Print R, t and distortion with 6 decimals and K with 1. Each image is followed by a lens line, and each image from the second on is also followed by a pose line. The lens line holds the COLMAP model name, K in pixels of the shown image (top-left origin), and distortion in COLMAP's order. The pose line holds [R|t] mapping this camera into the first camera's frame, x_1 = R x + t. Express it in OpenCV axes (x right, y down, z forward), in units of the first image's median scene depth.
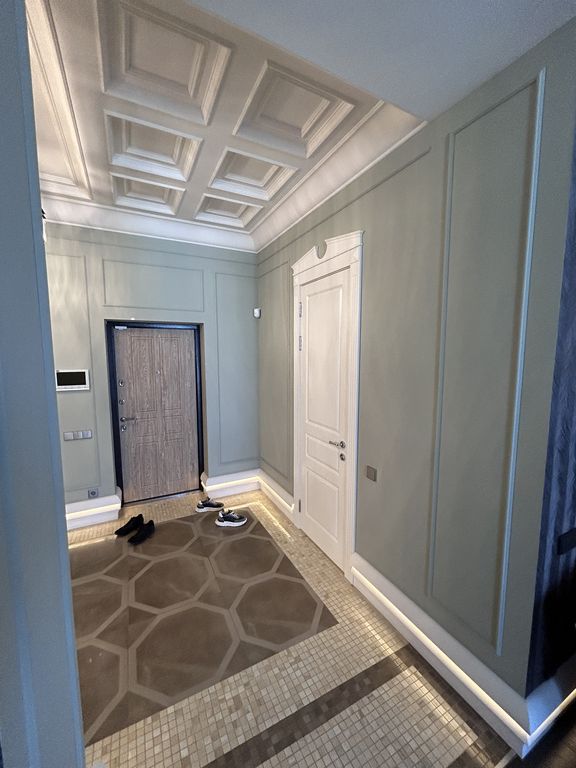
lens RADIAL K [[310.0, 0, 289.6], [0, 310.0, 388.8], [0, 0, 1]] dist [0.000591, 0.000086]
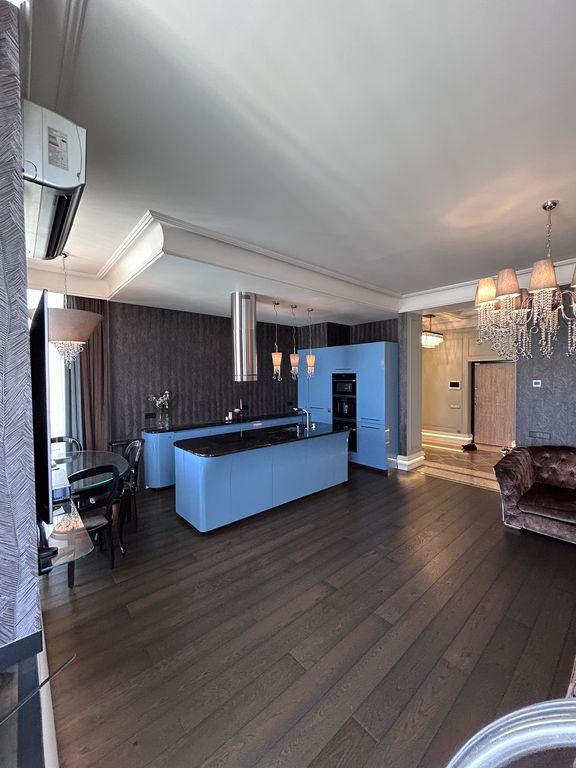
lens RADIAL K [[310.0, 0, 282.5], [0, 310.0, 384.0], [0, 0, 1]] dist [0.000591, 0.000086]
pose [[0.254051, 0.017925, -0.967025, 2.528223], [-0.101455, 0.994806, -0.008214, 0.227183], [0.961855, 0.100196, 0.254550, -1.854497]]
